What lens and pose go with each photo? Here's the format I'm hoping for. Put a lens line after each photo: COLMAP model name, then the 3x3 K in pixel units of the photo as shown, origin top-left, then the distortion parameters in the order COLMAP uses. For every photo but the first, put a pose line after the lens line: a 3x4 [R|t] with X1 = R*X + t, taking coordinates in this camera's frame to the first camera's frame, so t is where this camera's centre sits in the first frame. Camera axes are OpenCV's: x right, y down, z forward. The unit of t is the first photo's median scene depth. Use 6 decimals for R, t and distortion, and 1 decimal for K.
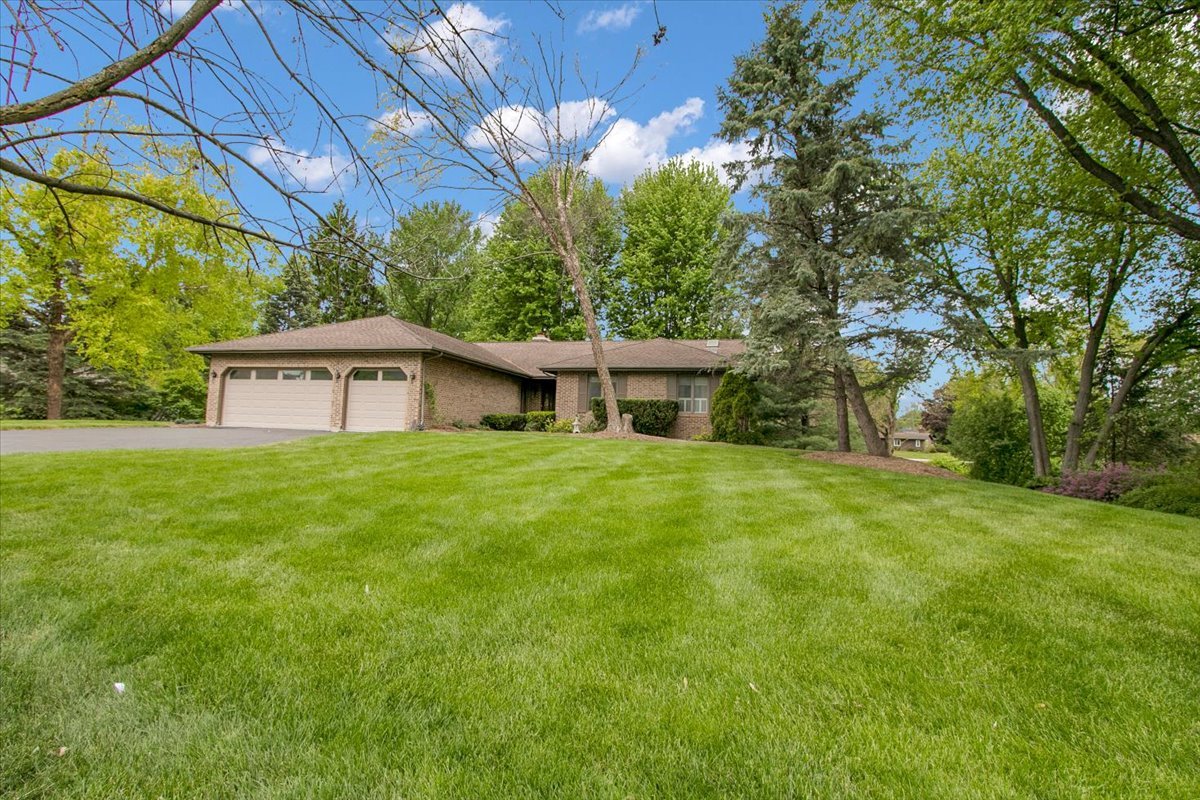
lens RADIAL K [[553.0, 0, 600.6], [0, 553.0, 403.8], [0, 0, 1]] dist [-0.012502, -0.000244]
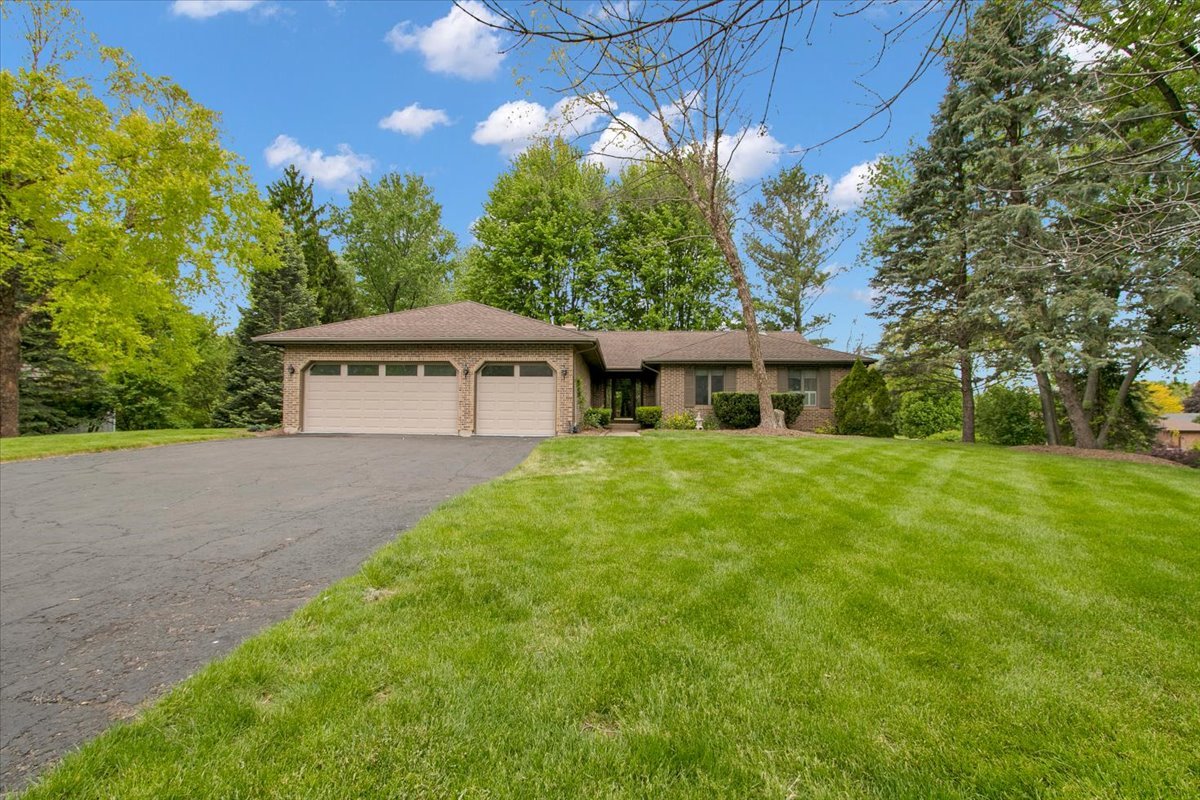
lens RADIAL K [[553.0, 0, 600.0], [0, 553.0, 392.9], [0, 0, 1]] dist [-0.012502, -0.000244]
pose [[0.980564, -0.013031, 0.195768, -0.396900], [0.012170, 0.999910, 0.005601, -0.017373], [-0.195823, -0.003109, 0.980634, 0.099719]]
